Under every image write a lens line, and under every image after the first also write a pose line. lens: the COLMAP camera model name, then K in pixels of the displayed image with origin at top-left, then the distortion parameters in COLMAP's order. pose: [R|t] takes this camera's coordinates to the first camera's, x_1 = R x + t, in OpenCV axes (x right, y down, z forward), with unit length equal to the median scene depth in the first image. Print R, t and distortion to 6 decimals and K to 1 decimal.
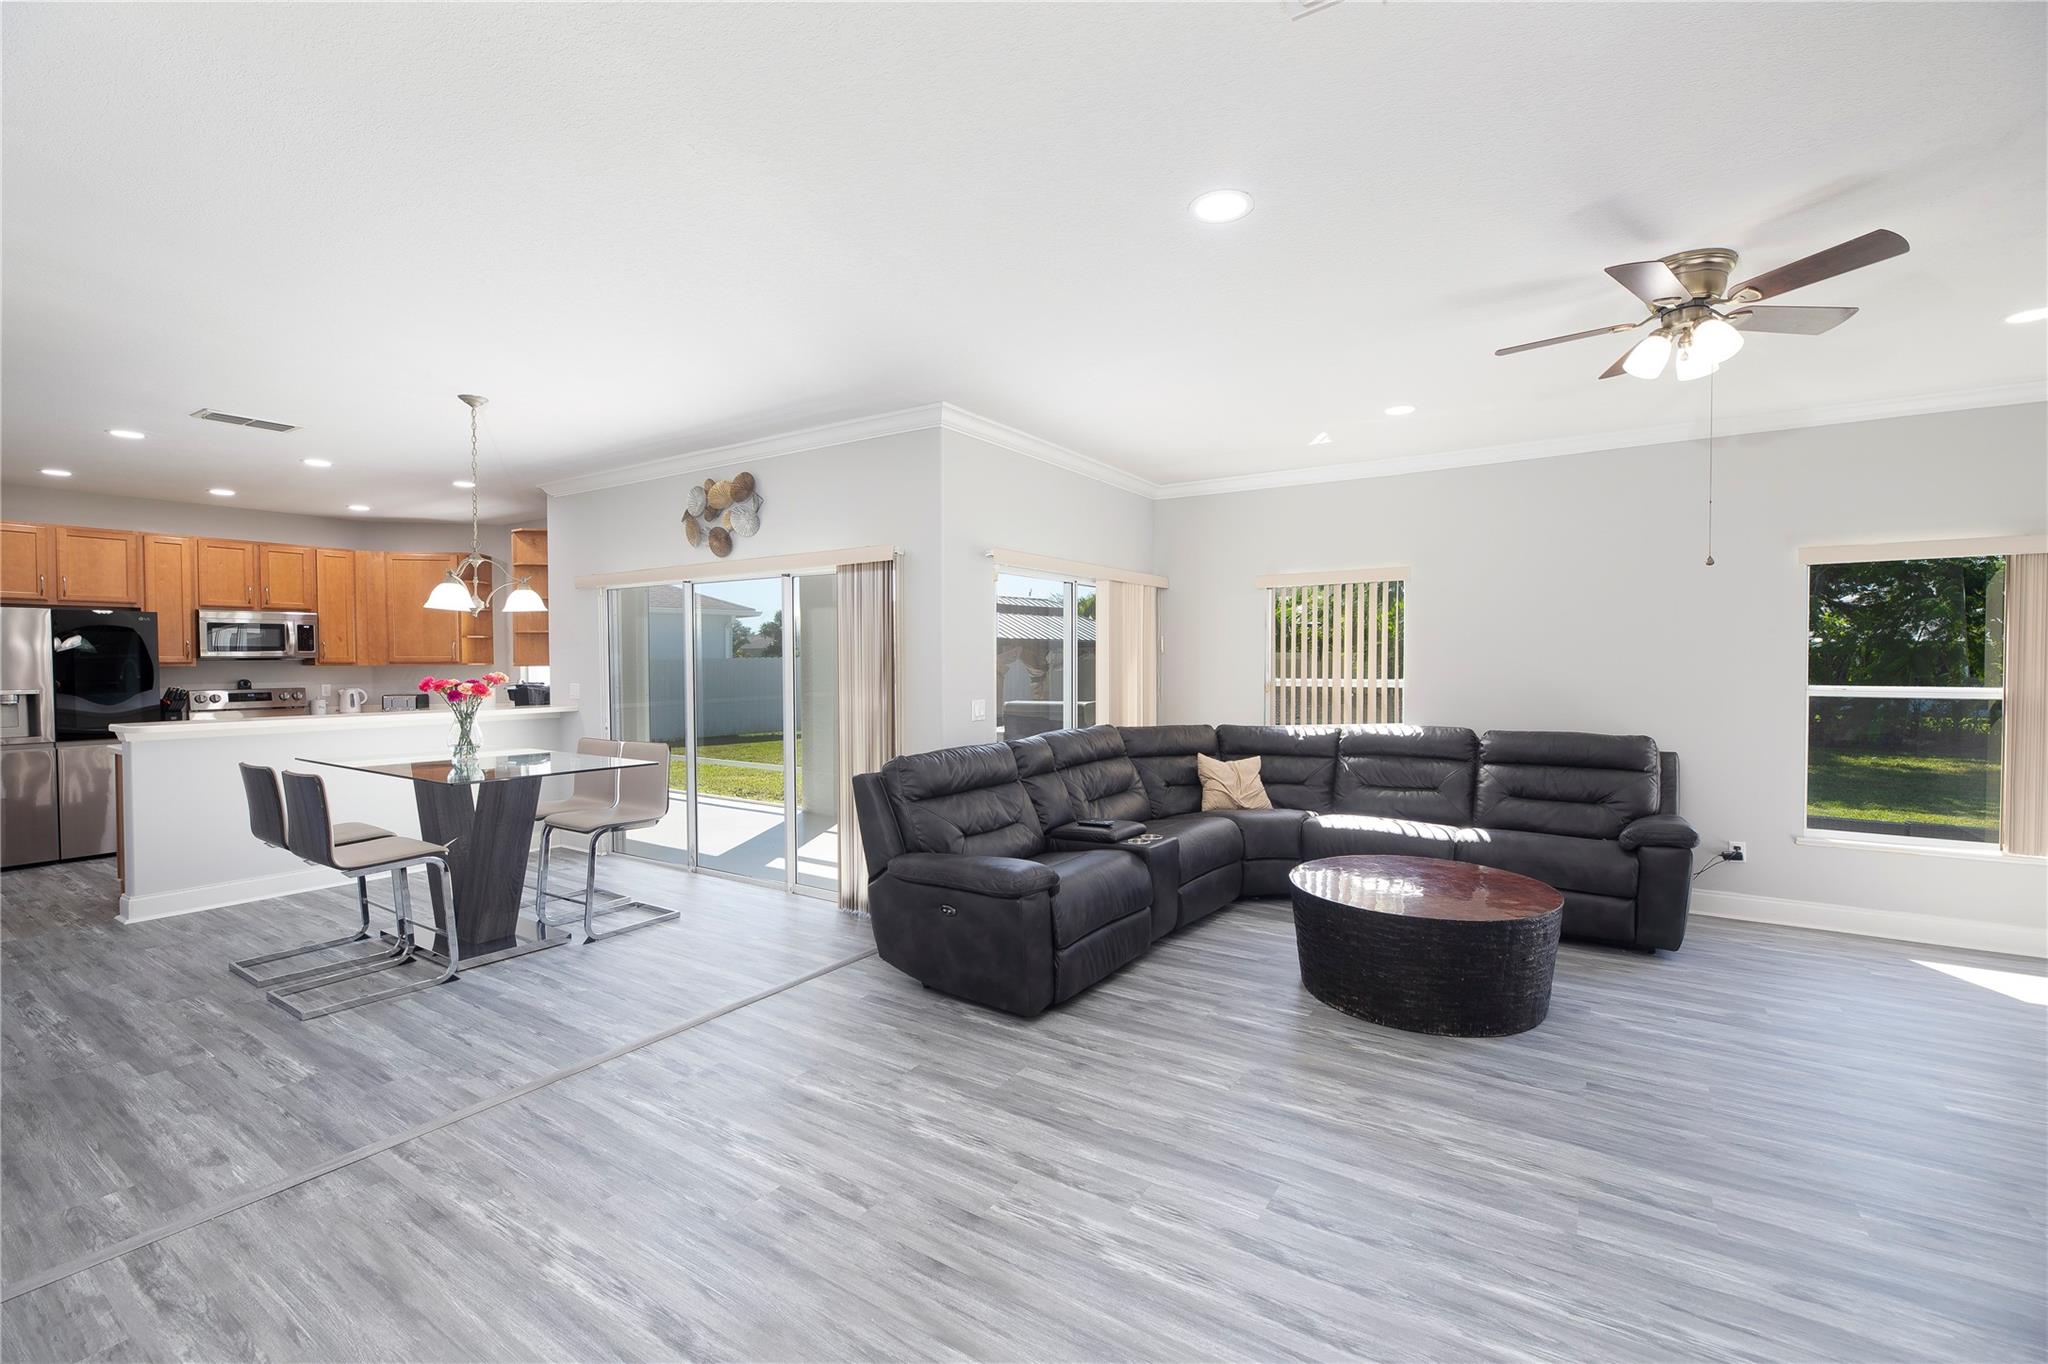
lens RADIAL K [[871.5, 0, 1031.8], [0, 871.5, 657.1], [0, 0, 1]] dist [0.001643, -0.003311]
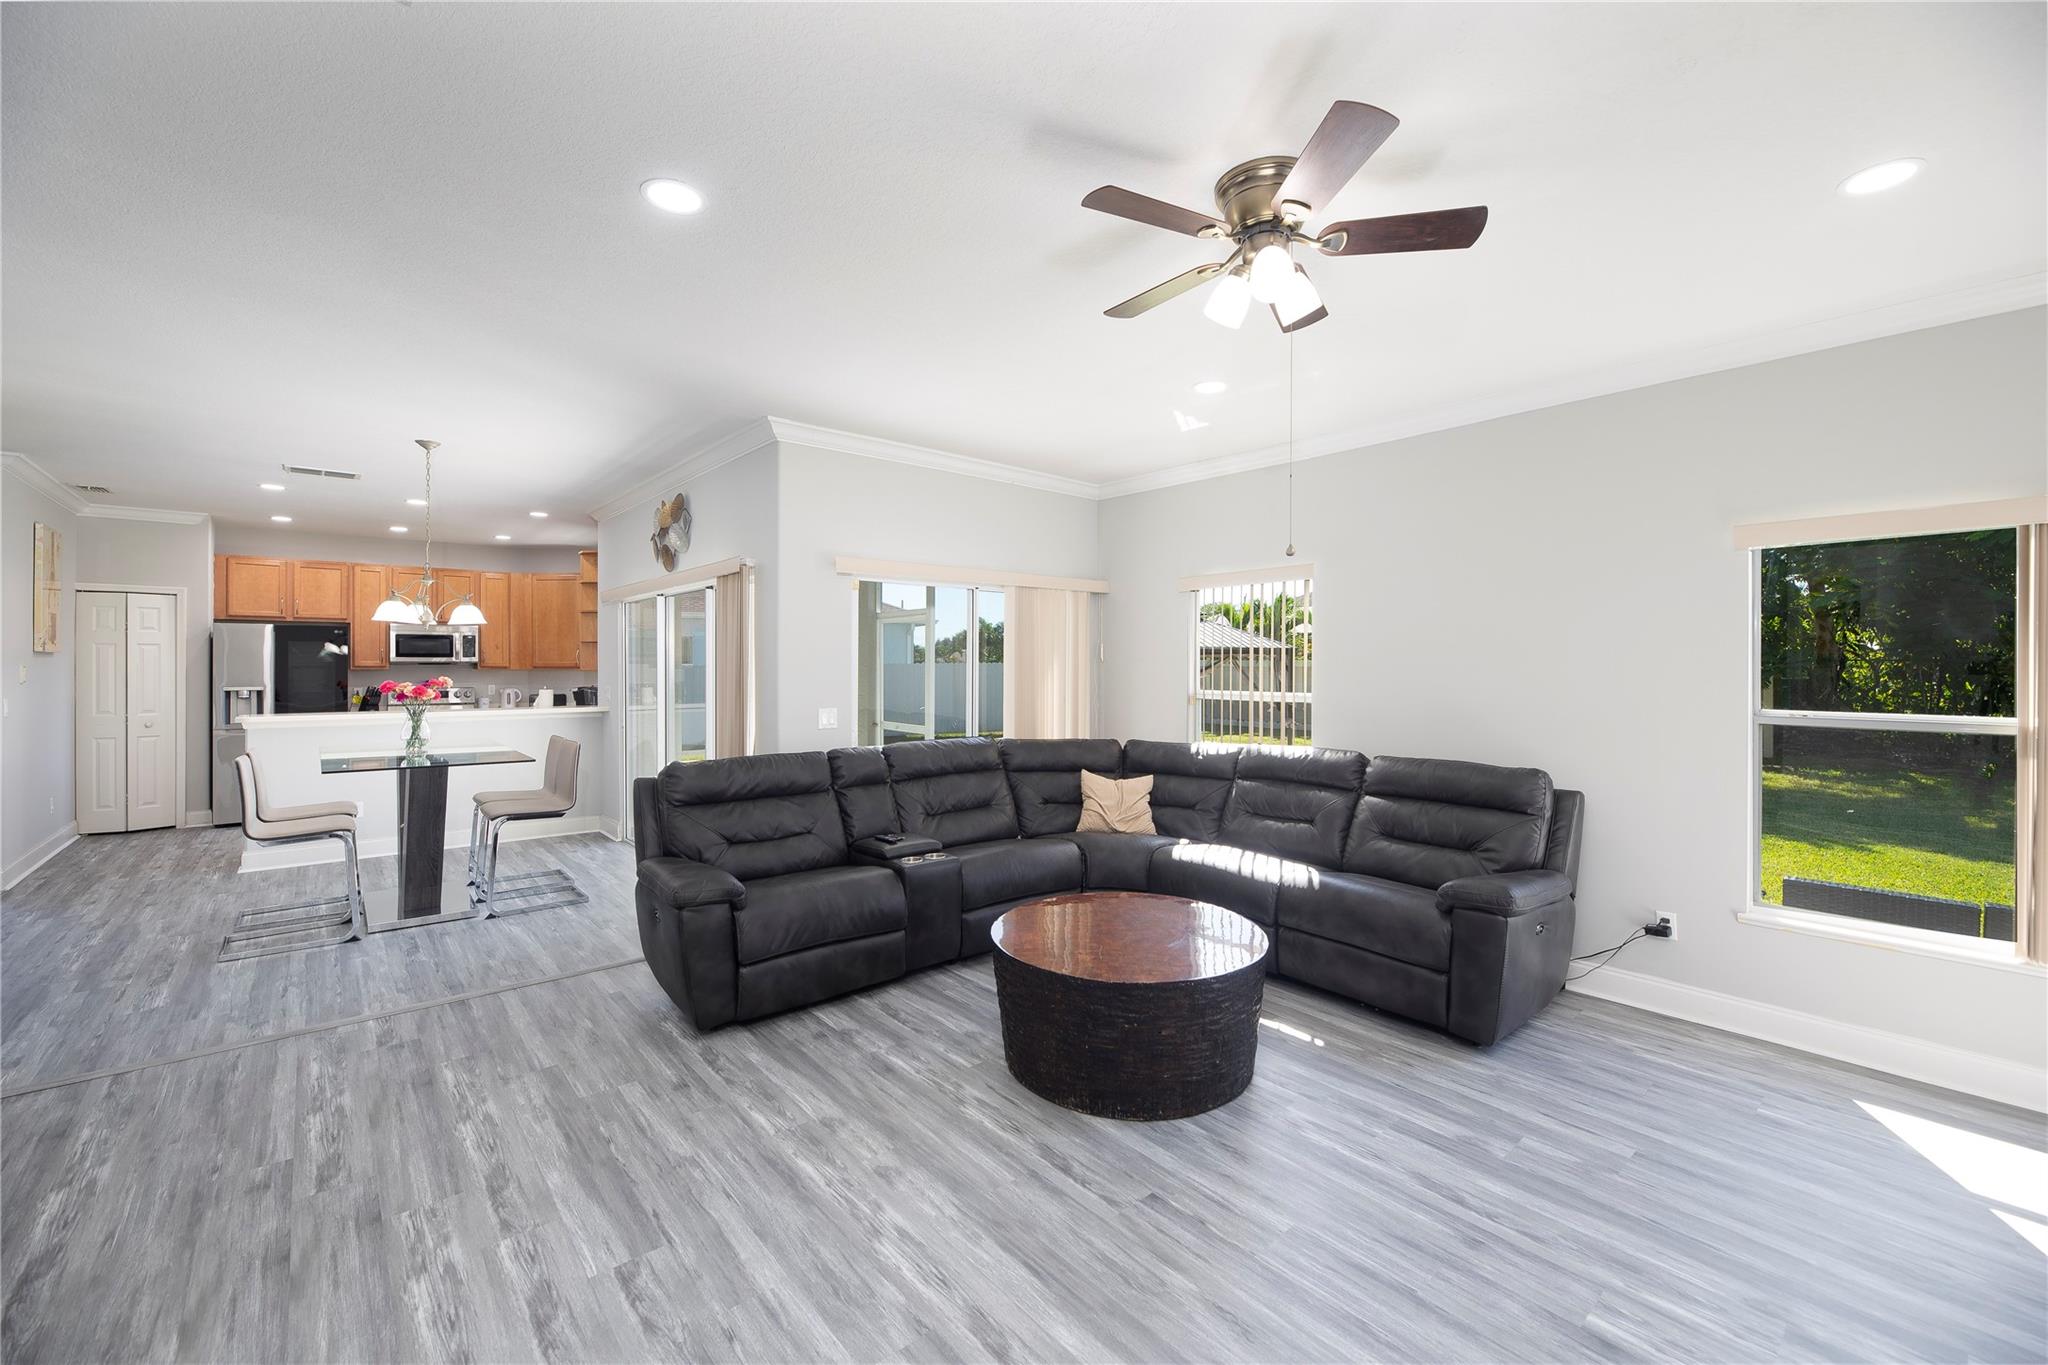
lens RADIAL K [[862.5, 0, 1050.2], [0, 862.5, 657.4], [0, 0, 1]] dist [0.000987, -0.003832]
pose [[0.961823, 0.001420, -0.273669, 0.581365], [-0.002562, 0.999989, -0.003816, -0.008652], [0.273661, 0.004371, 0.961816, 0.146366]]
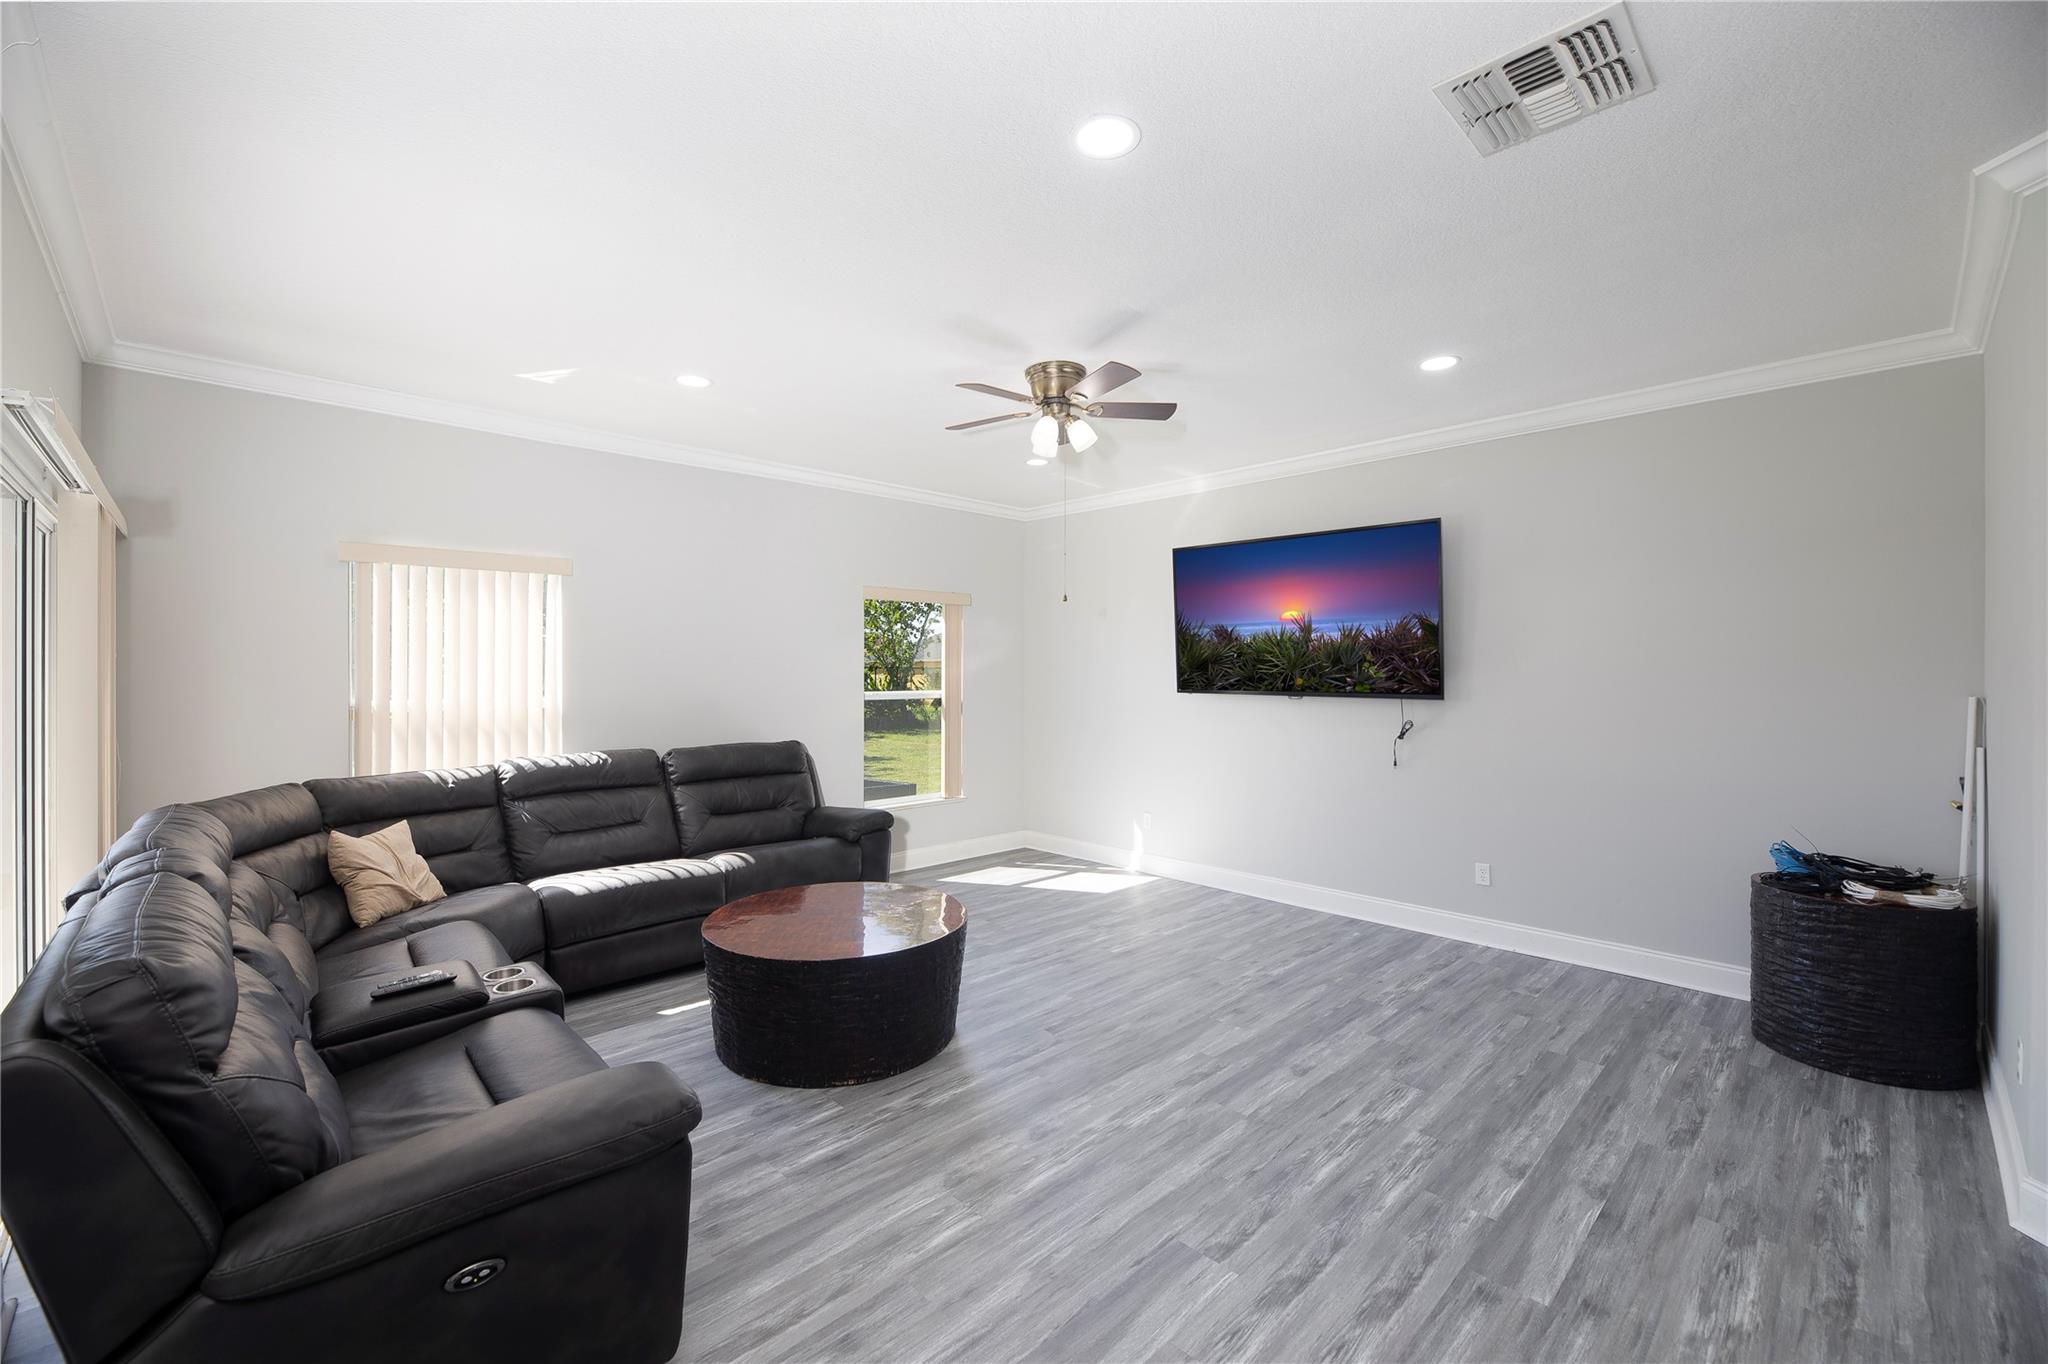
lens RADIAL K [[886.6, 0, 979.0], [0, 886.6, 675.9], [0, 0, 1]] dist [-0.001427, -0.000646]
pose [[0.209215, -0.003285, 0.977864, -0.428891], [-0.006357, 0.999969, 0.004719, -0.000229], [-0.977849, -0.007204, 0.209188, 0.636944]]
